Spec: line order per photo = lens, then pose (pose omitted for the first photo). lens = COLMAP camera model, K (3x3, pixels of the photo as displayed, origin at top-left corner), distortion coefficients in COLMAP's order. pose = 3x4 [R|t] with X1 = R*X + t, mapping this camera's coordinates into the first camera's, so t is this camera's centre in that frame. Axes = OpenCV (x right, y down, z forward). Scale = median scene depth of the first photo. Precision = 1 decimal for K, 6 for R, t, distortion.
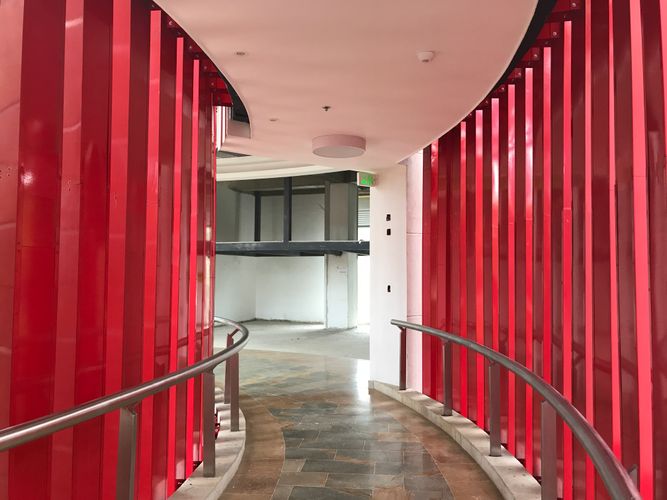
lens RADIAL K [[541.1, 0, 328.8], [0, 541.1, 249.8], [0, 0, 1]] dist [0.006625, -0.019001]
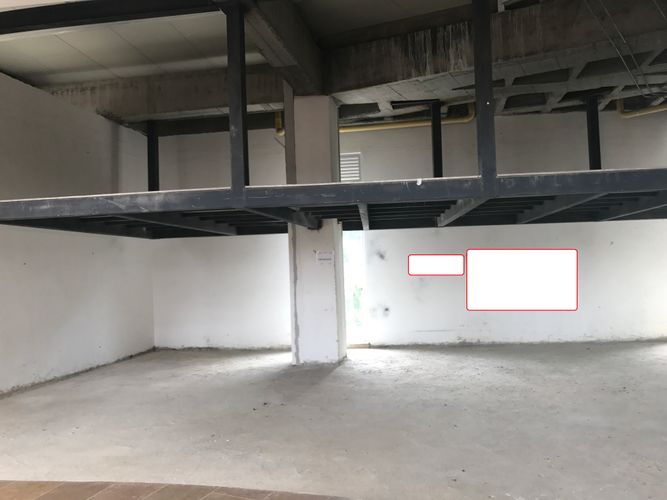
lens RADIAL K [[541.1, 0, 336.0], [0, 541.1, 248.3], [0, 0, 1]] dist [0.006625, -0.019001]
pose [[0.975764, -0.034770, 0.216046, -0.076437], [0.033649, 0.999394, 0.008865, 0.025026], [-0.216223, -0.001380, 0.976343, 0.442724]]
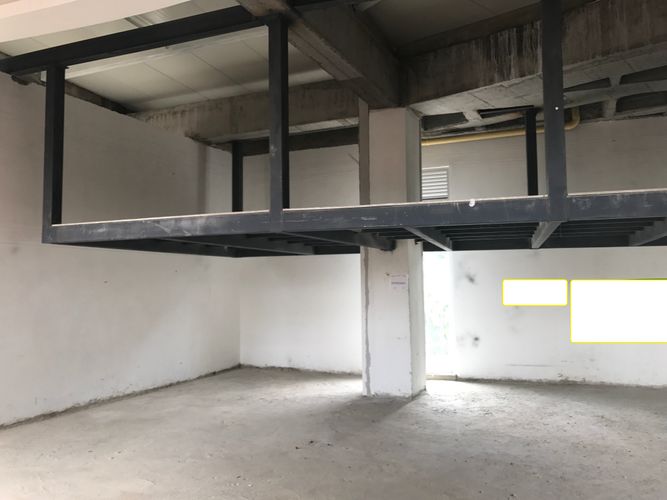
lens RADIAL K [[541.1, 0, 337.6], [0, 541.1, 247.8], [0, 0, 1]] dist [0.006625, -0.019001]
pose [[0.999711, -0.020400, -0.012694, -0.022889], [0.020134, 0.999581, -0.020788, 0.017292], [0.013112, 0.020526, 0.999703, 0.469512]]
